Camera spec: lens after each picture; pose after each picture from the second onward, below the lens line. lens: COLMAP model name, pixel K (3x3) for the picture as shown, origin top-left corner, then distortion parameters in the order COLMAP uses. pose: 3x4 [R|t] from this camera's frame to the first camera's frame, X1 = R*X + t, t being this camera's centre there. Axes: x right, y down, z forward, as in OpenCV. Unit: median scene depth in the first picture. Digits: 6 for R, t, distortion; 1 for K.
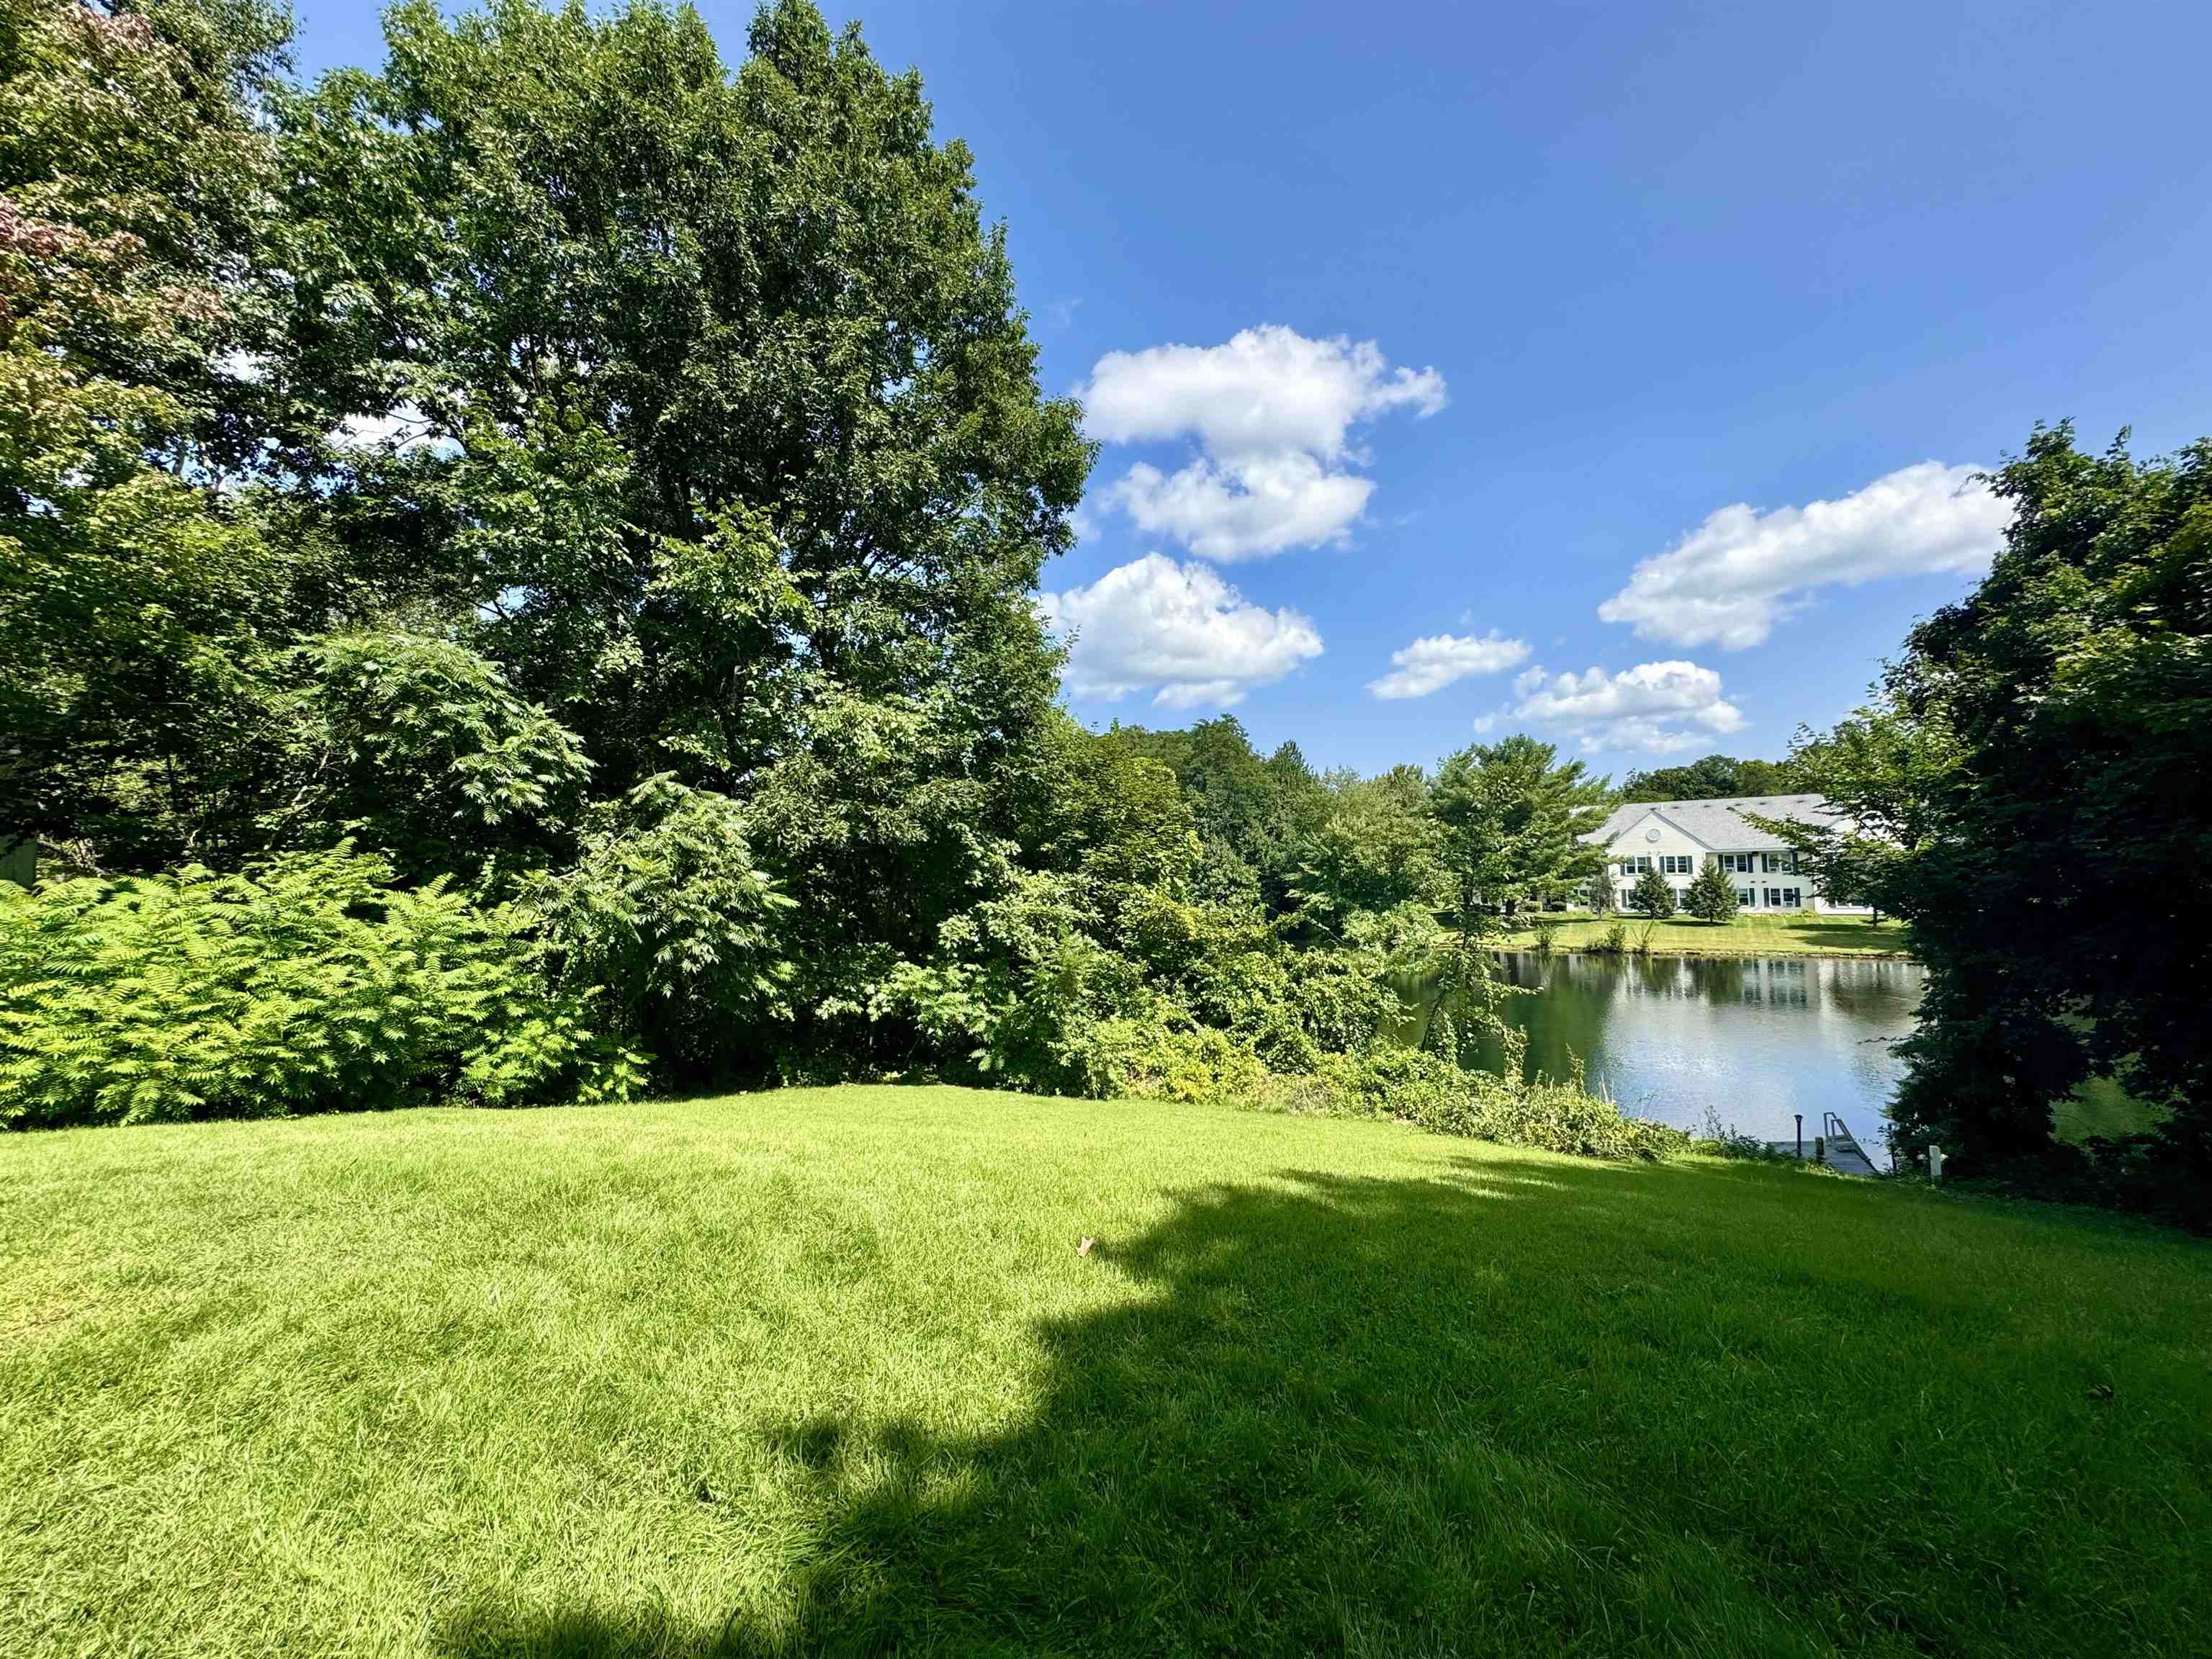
lens RADIAL K [[884.3, 0, 1106.5], [0, 884.3, 826.8], [0, 0, 1]] dist [-0.001369, 0.000685]
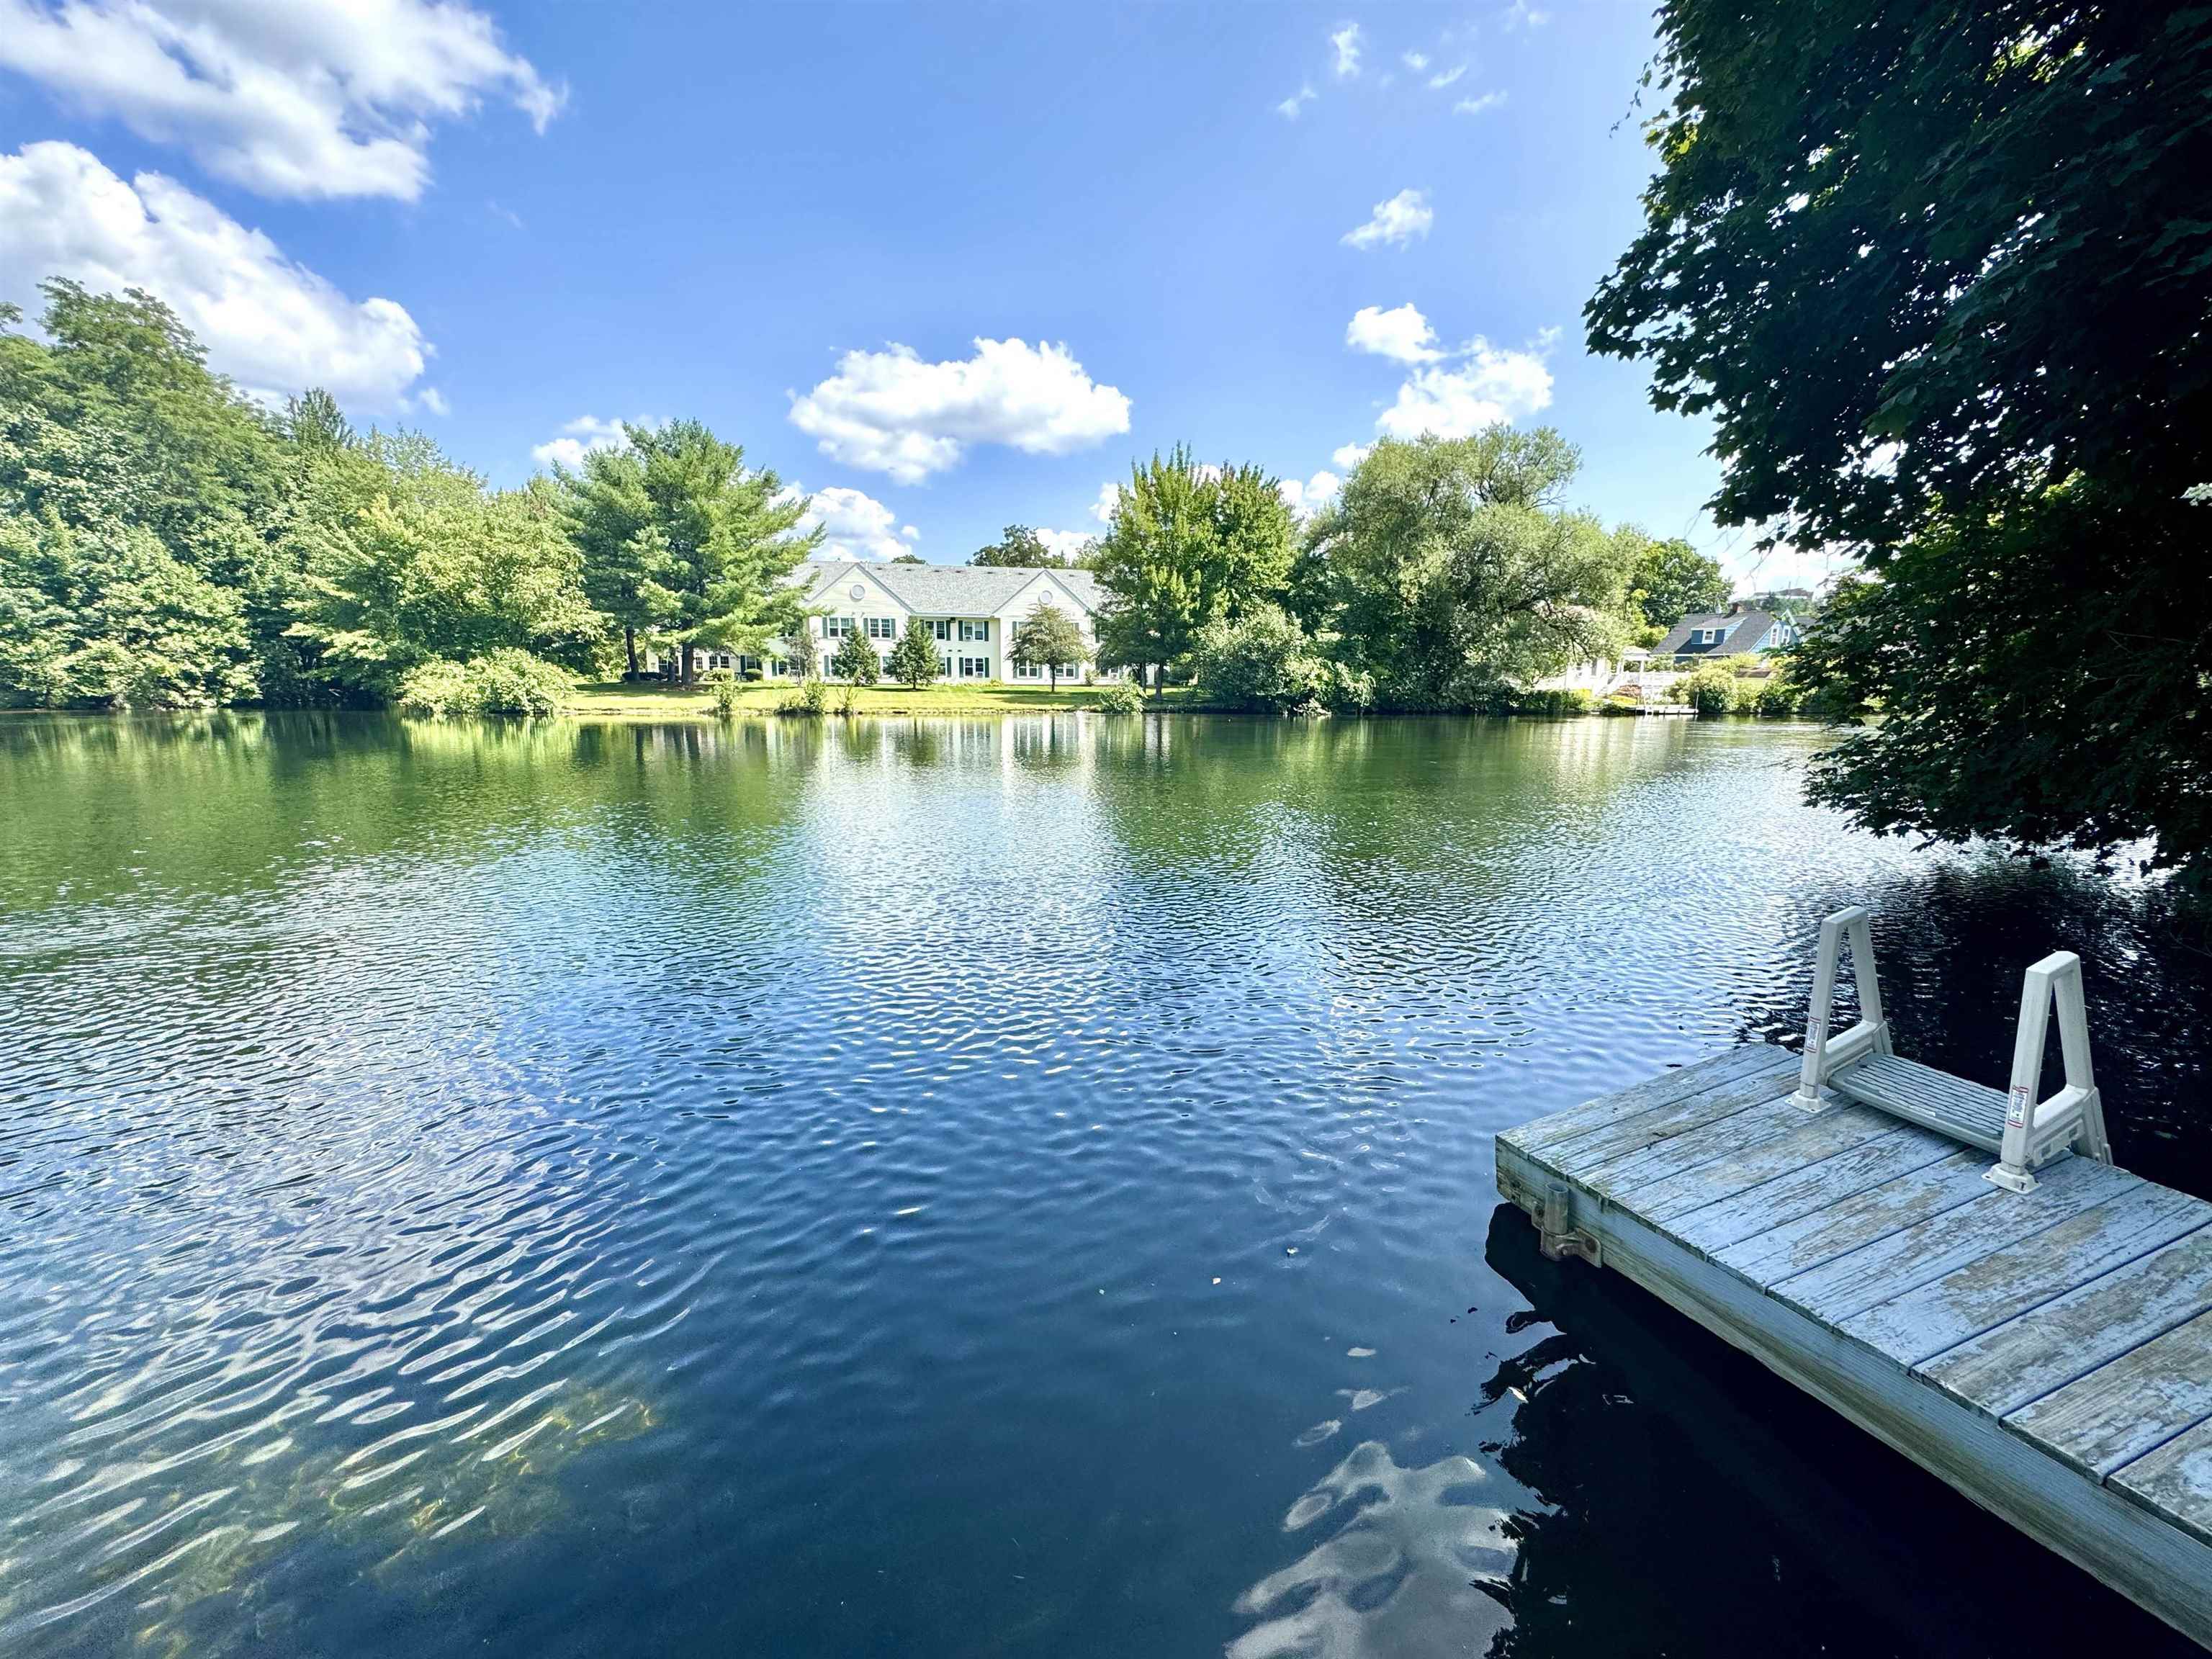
lens RADIAL K [[884.3, 0, 1106.5], [0, 884.3, 826.8], [0, 0, 1]] dist [-0.001369, 0.000685]
pose [[0.675939, -0.093831, 0.730959, 0.555040], [-0.061881, 0.981132, 0.183168, 0.260515], [-0.734355, -0.169043, 0.657379, 0.914264]]
